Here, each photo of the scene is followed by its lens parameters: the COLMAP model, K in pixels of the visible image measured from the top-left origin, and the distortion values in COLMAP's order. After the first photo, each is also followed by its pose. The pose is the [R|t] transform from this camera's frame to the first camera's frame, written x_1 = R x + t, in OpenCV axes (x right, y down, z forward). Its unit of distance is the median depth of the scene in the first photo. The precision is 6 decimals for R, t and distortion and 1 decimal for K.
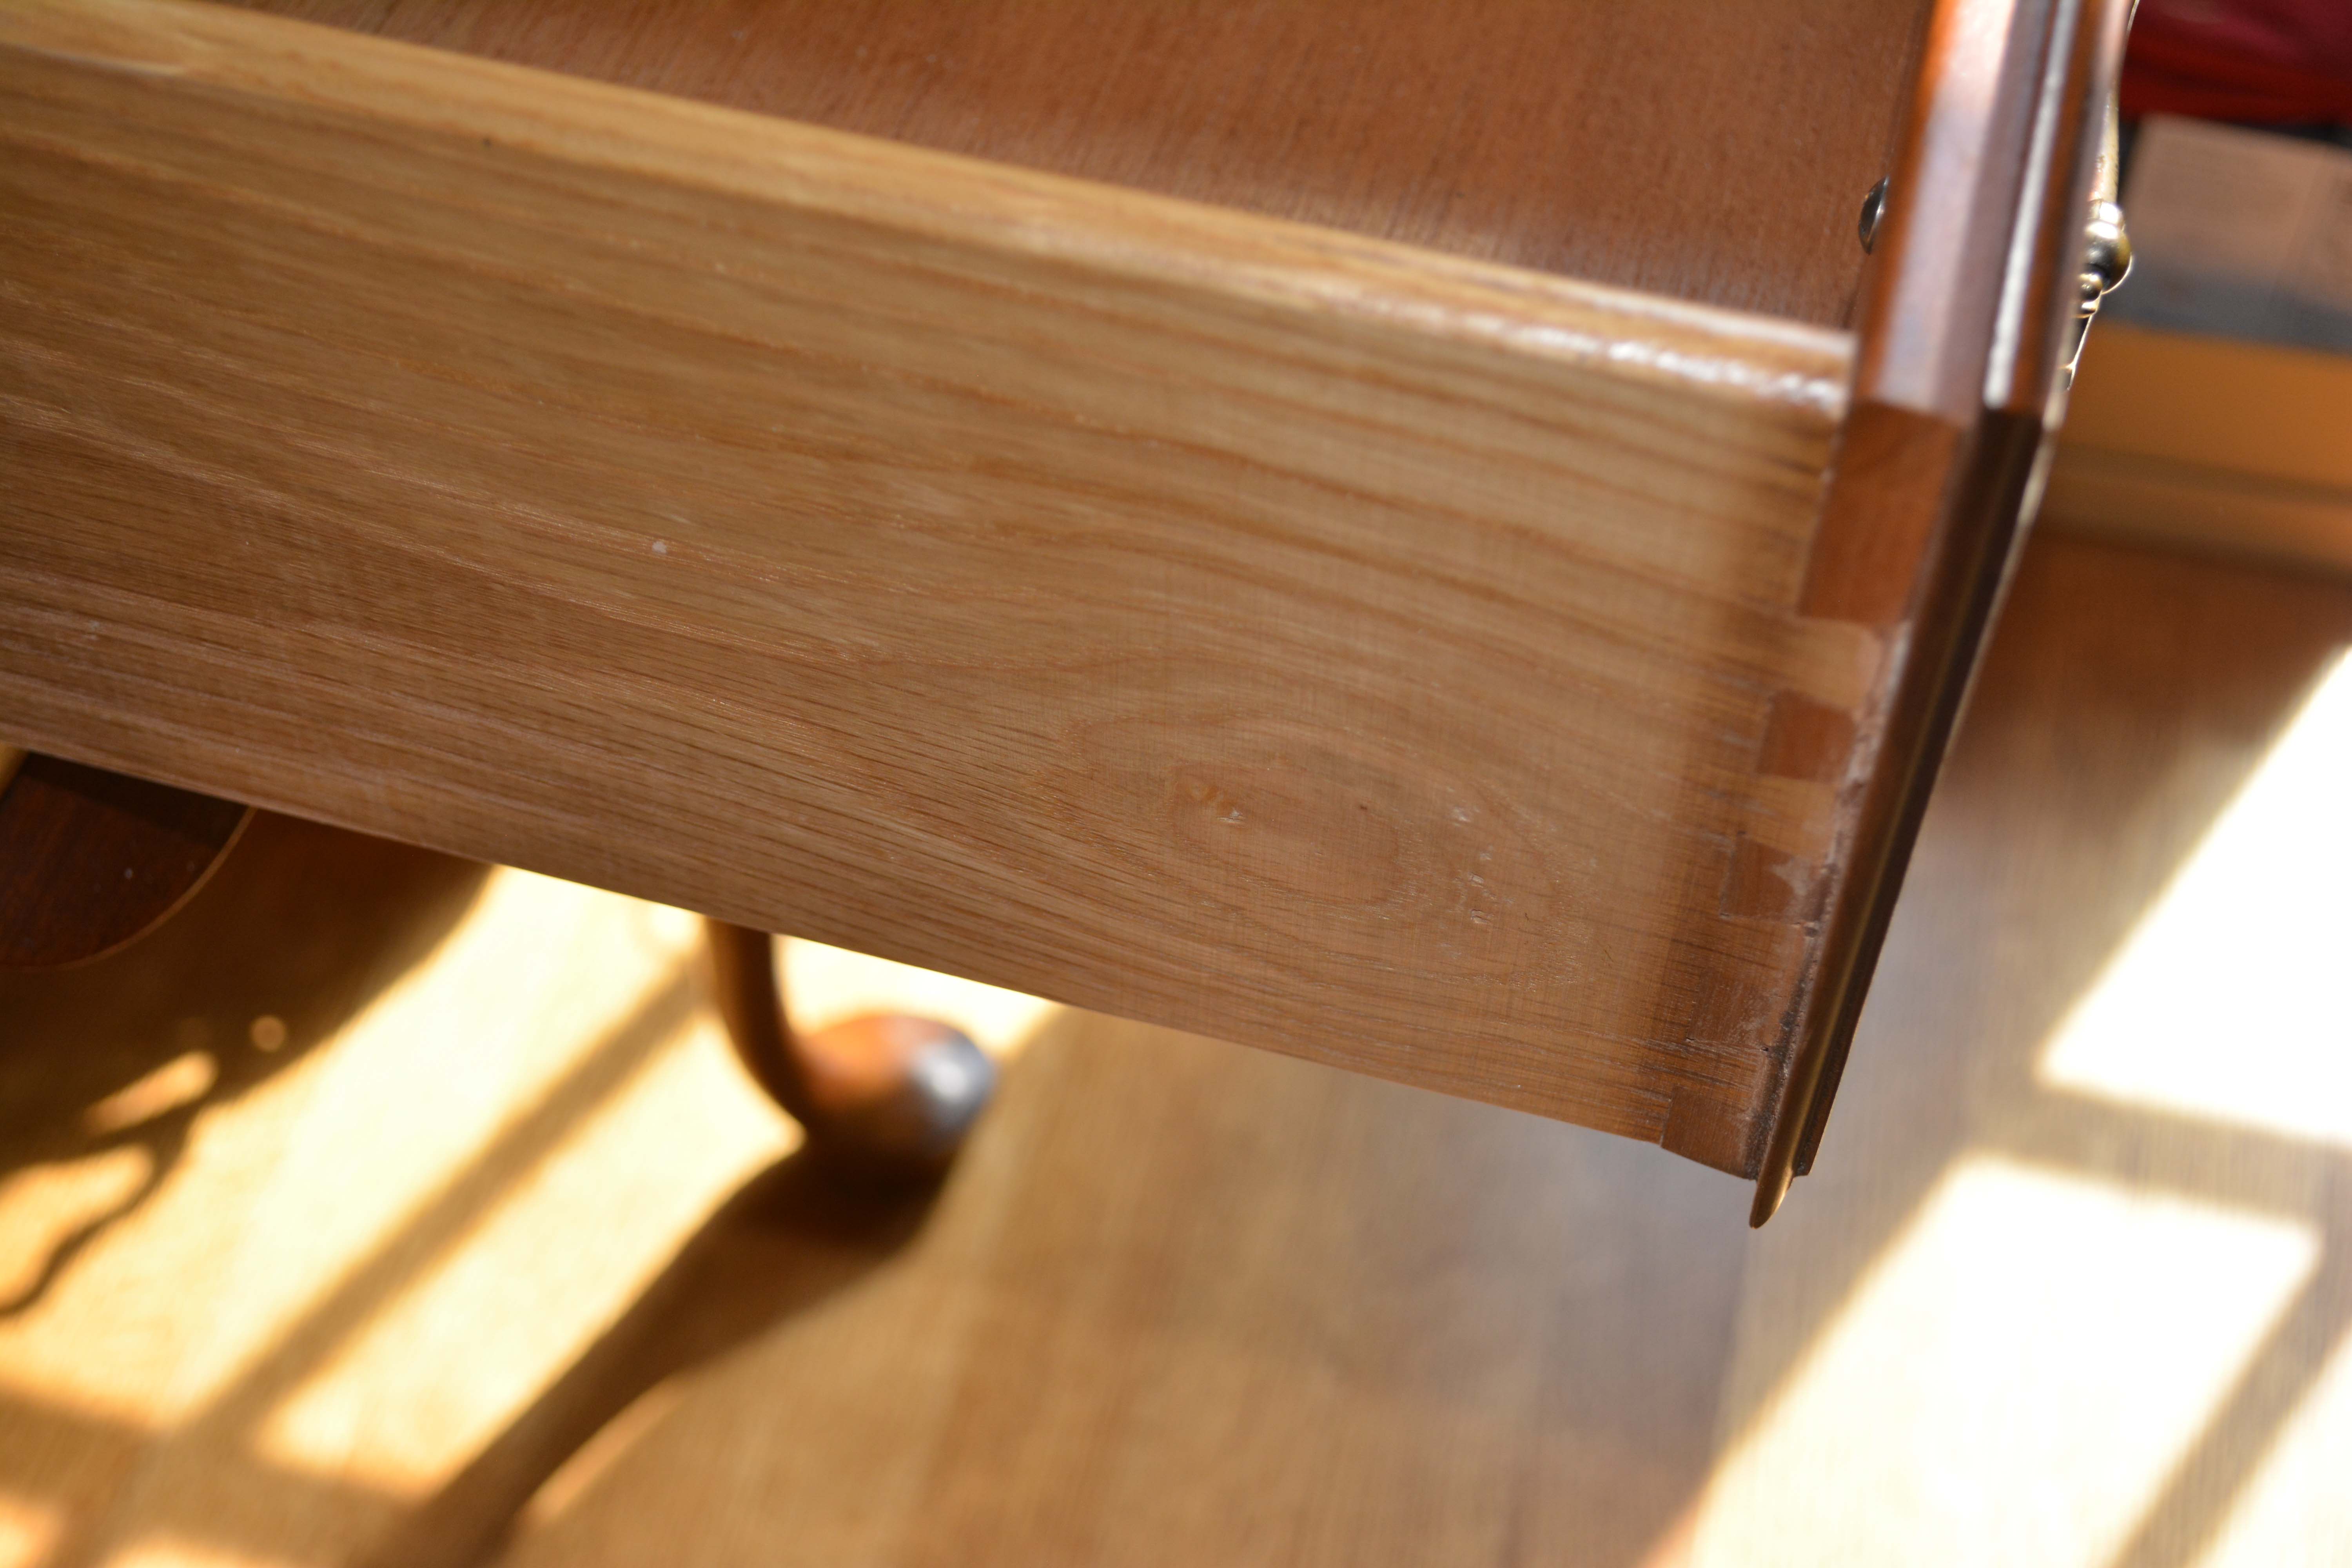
lens RADIAL K [[3356.4, 0, 1167.4], [0, 3356.4, 795.8], [0, 0, 1]] dist [-0.023419, 0.000000]
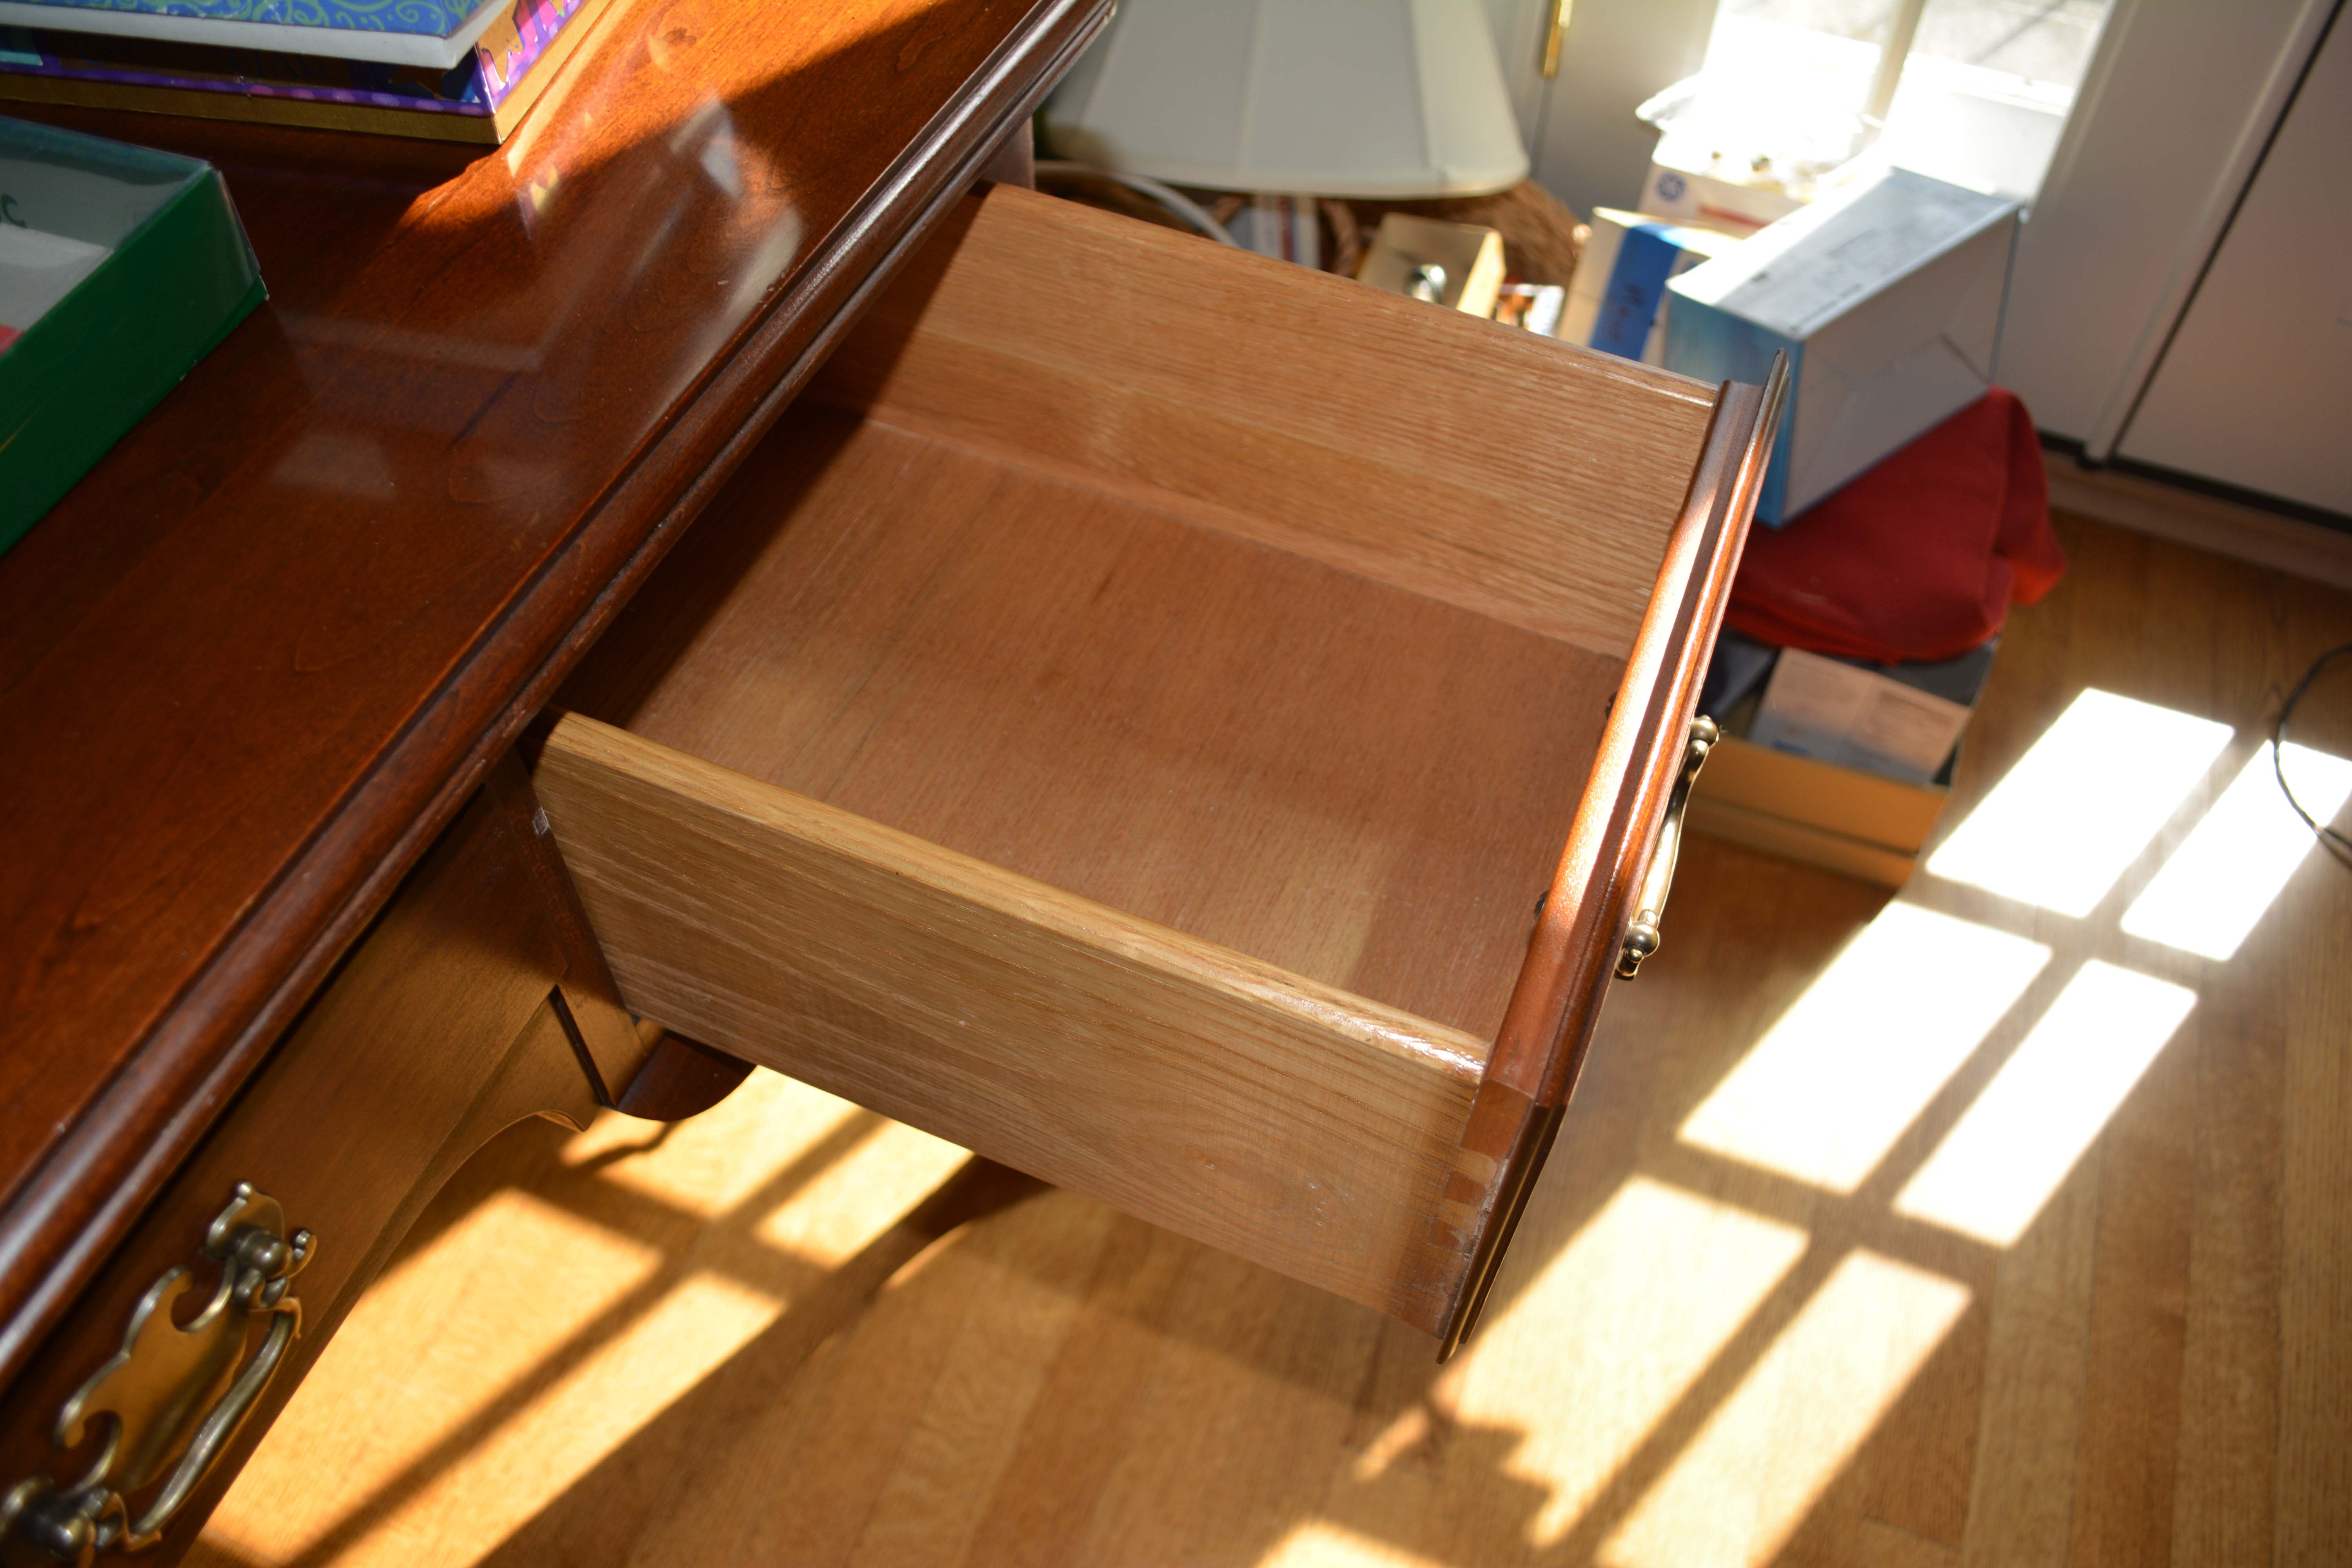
lens RADIAL K [[1865.5, 0, 1187.5], [0, 1865.5, 767.8], [0, 0, 1]] dist [-0.078763, 0.002715]
pose [[0.993429, 0.098296, -0.058623, 0.050354], [-0.098111, 0.995157, 0.006035, -0.261956], [0.058933, -0.000243, 0.998262, -0.208142]]
